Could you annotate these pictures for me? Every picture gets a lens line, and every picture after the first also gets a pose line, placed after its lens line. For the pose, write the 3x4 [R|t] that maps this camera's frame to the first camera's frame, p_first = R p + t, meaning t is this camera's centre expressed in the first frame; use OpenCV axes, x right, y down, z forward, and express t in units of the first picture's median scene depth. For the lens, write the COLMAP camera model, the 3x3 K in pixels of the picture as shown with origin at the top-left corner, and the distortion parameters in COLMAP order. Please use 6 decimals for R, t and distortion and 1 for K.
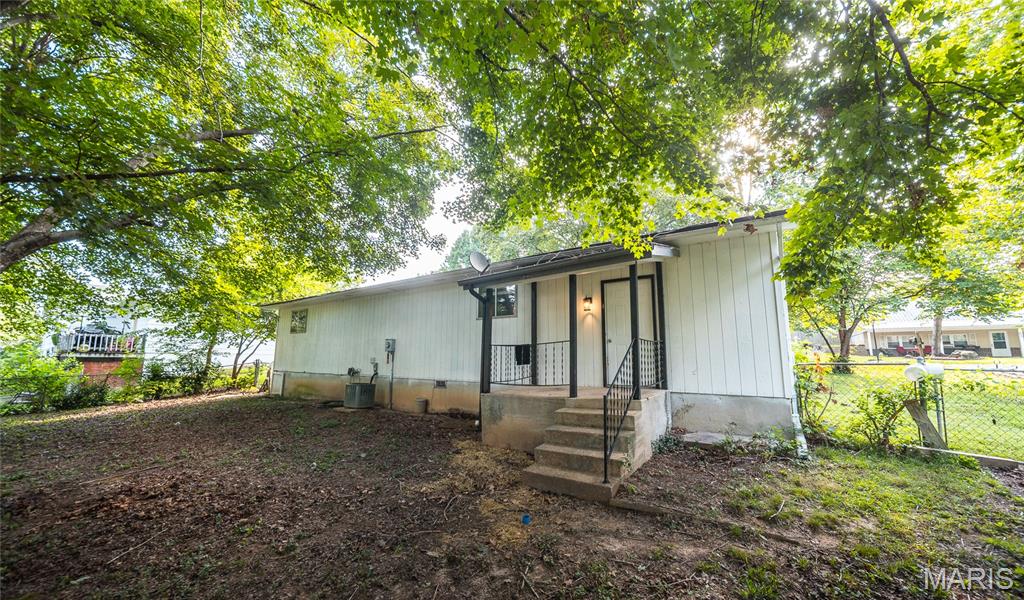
lens RADIAL K [[390.5, 0, 506.1], [0, 390.5, 295.8], [0, 0, 1]] dist [-0.003378, -0.000461]
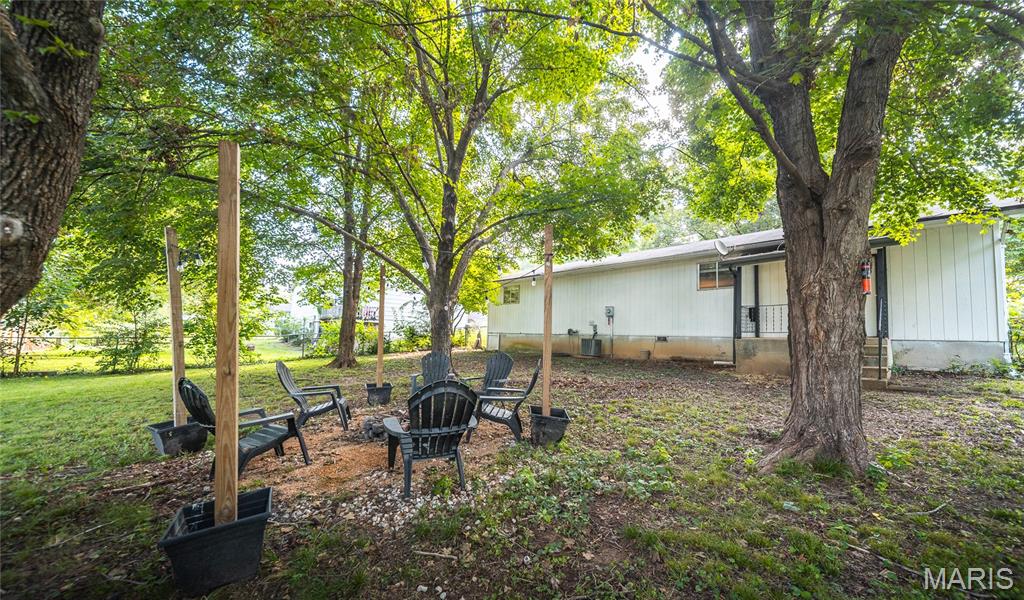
lens RADIAL K [[390.5, 0, 507.3], [0, 390.5, 307.0], [0, 0, 1]] dist [-0.003378, -0.000461]
pose [[0.977390, 0.001373, -0.211440, -0.405530], [0.016575, 0.996404, 0.083087, -0.003262], [0.210794, -0.084713, 0.973853, -0.406753]]
